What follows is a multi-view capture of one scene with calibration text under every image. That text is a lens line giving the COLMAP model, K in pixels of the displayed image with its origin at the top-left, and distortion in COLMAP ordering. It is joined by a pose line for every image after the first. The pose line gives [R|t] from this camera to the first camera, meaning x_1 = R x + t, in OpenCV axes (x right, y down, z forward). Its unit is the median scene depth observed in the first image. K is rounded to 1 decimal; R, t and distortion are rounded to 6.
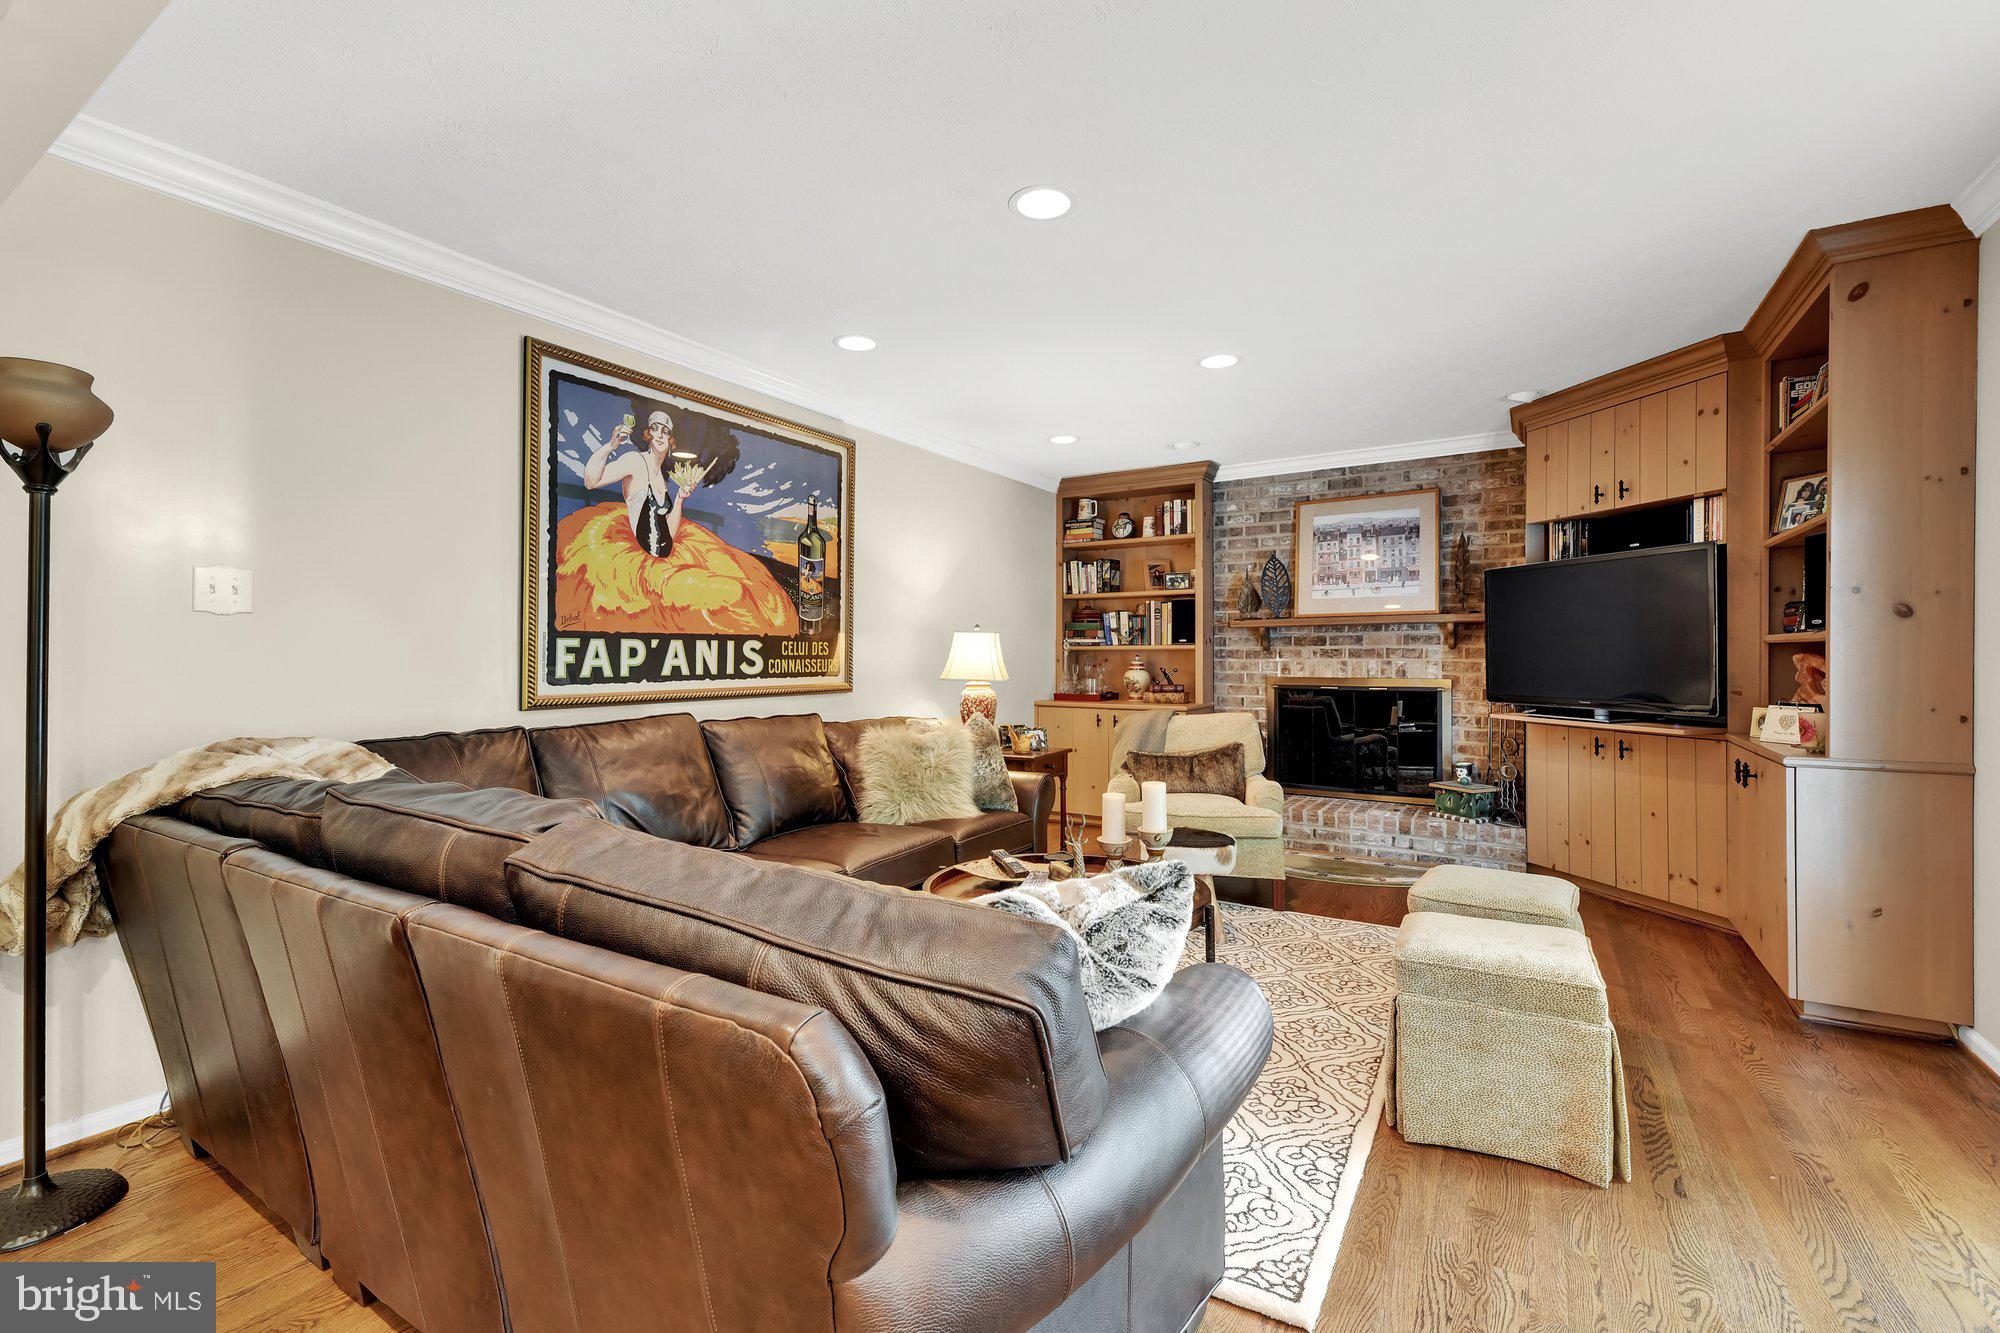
lens RADIAL K [[856.4, 0, 994.7], [0, 856.4, 657.6], [0, 0, 1]] dist [-0.001373, -0.002709]
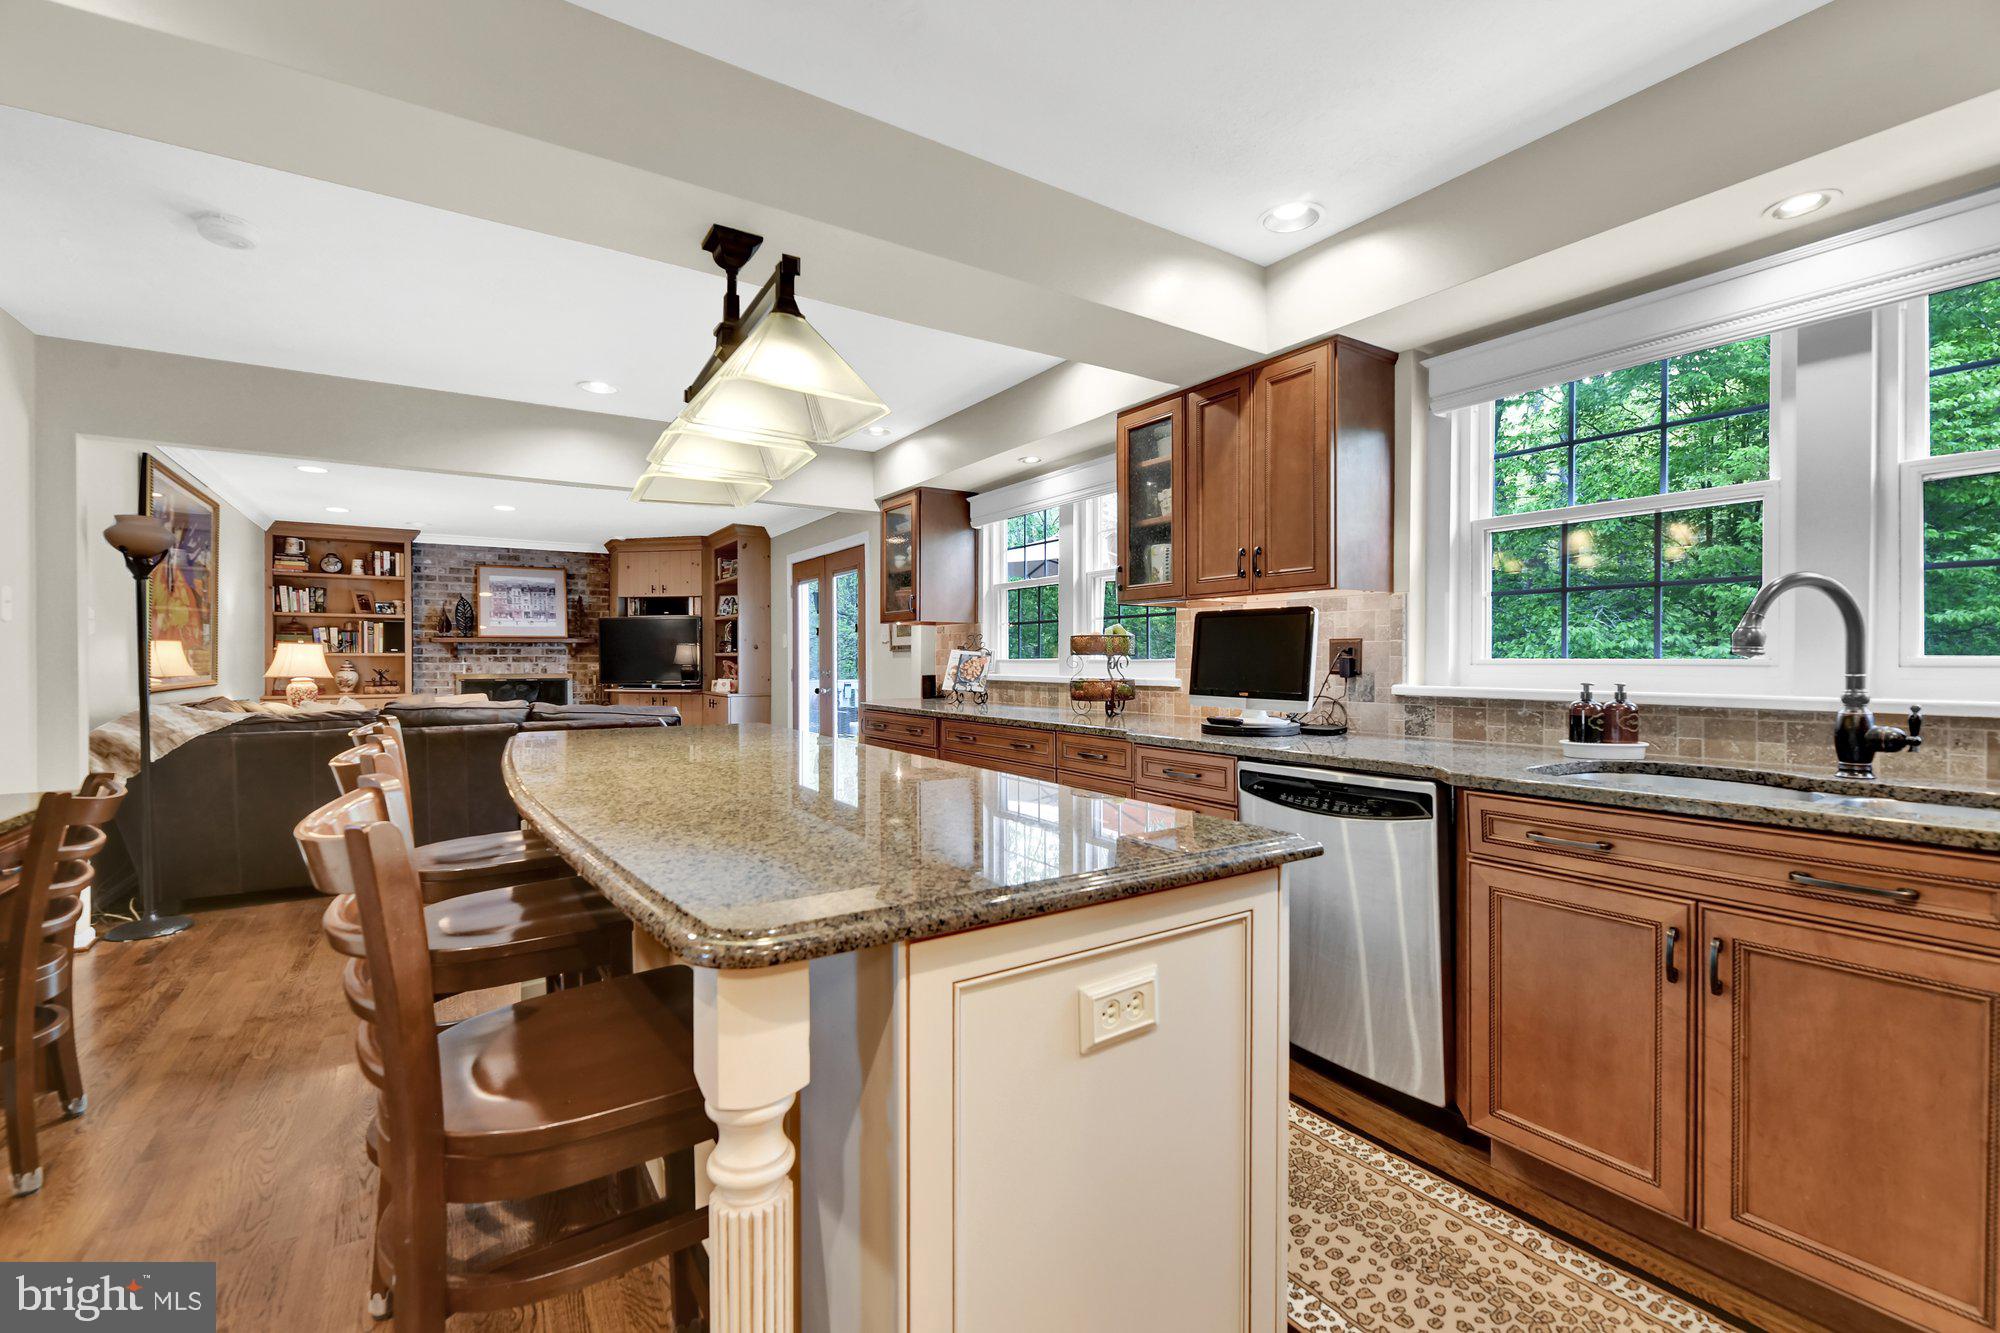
lens RADIAL K [[856.4, 0, 994.7], [0, 856.4, 657.6], [0, 0, 1]] dist [-0.001373, -0.002709]
pose [[0.418676, 0.003561, 0.908129, -0.698584], [0.001571, 0.999988, -0.004645, 0.000958], [-0.908134, 0.003371, 0.418665, -0.550770]]
